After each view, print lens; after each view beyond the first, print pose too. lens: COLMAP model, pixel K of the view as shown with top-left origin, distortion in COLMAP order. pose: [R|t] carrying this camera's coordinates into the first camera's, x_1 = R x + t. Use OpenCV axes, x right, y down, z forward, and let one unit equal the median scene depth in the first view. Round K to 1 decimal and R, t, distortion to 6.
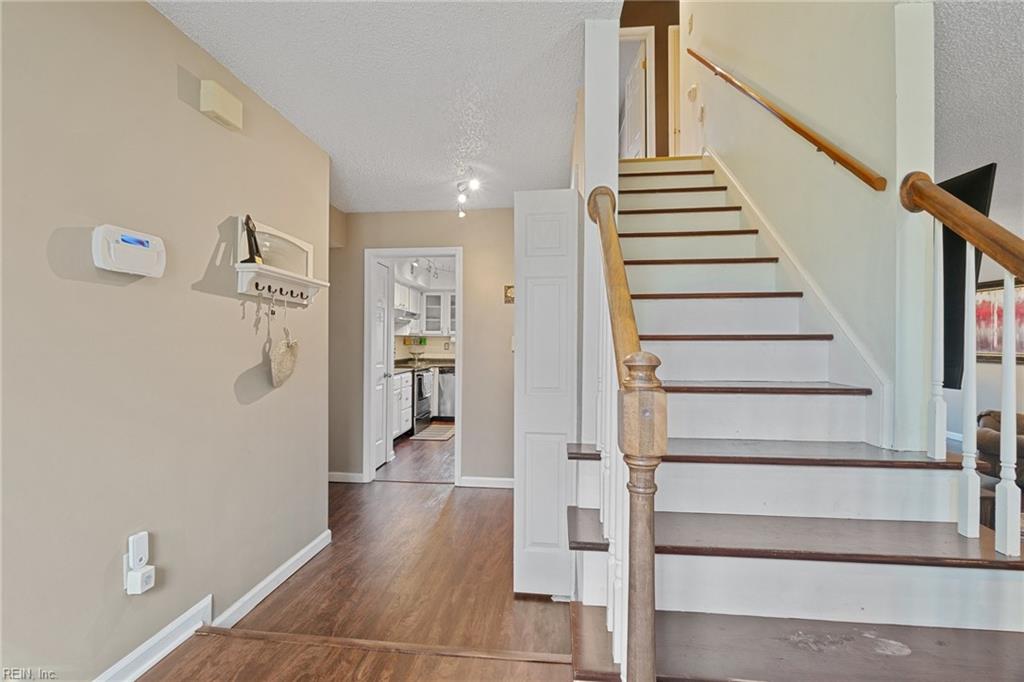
lens RADIAL K [[444.1, 0, 514.2], [0, 444.1, 344.8], [0, 0, 1]] dist [-0.006705, 0.001447]
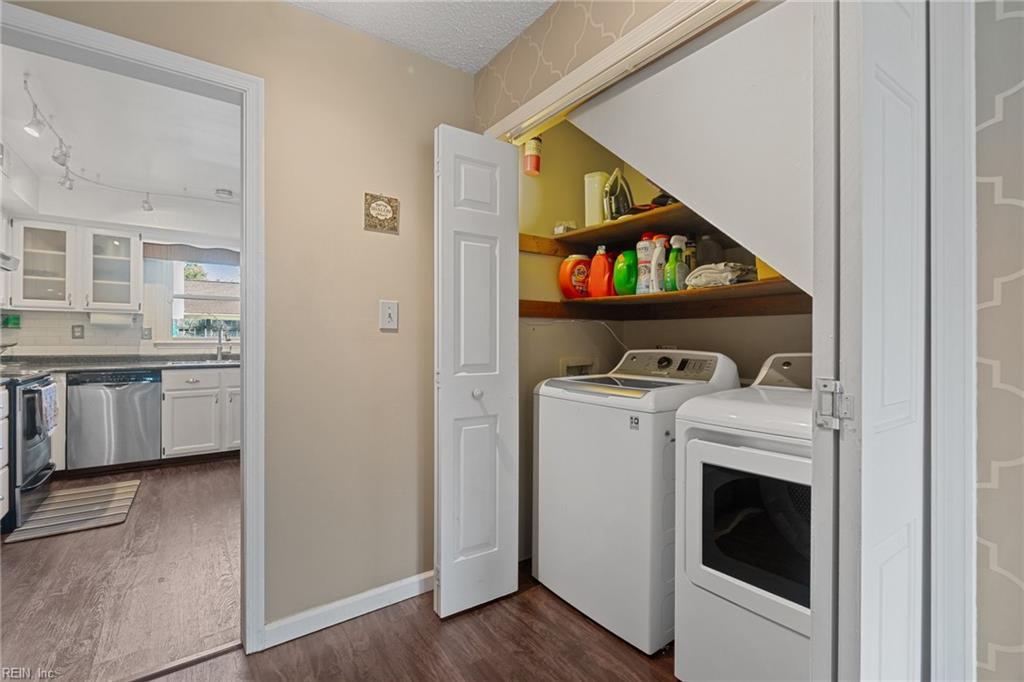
lens RADIAL K [[444.1, 0, 506.5], [0, 444.1, 341.3], [0, 0, 1]] dist [-0.006705, 0.001447]
pose [[0.752355, -0.007852, 0.658711, -0.123868], [0.004117, 0.999965, 0.007217, 0.013988], [-0.658745, -0.002717, 0.752362, 0.295502]]
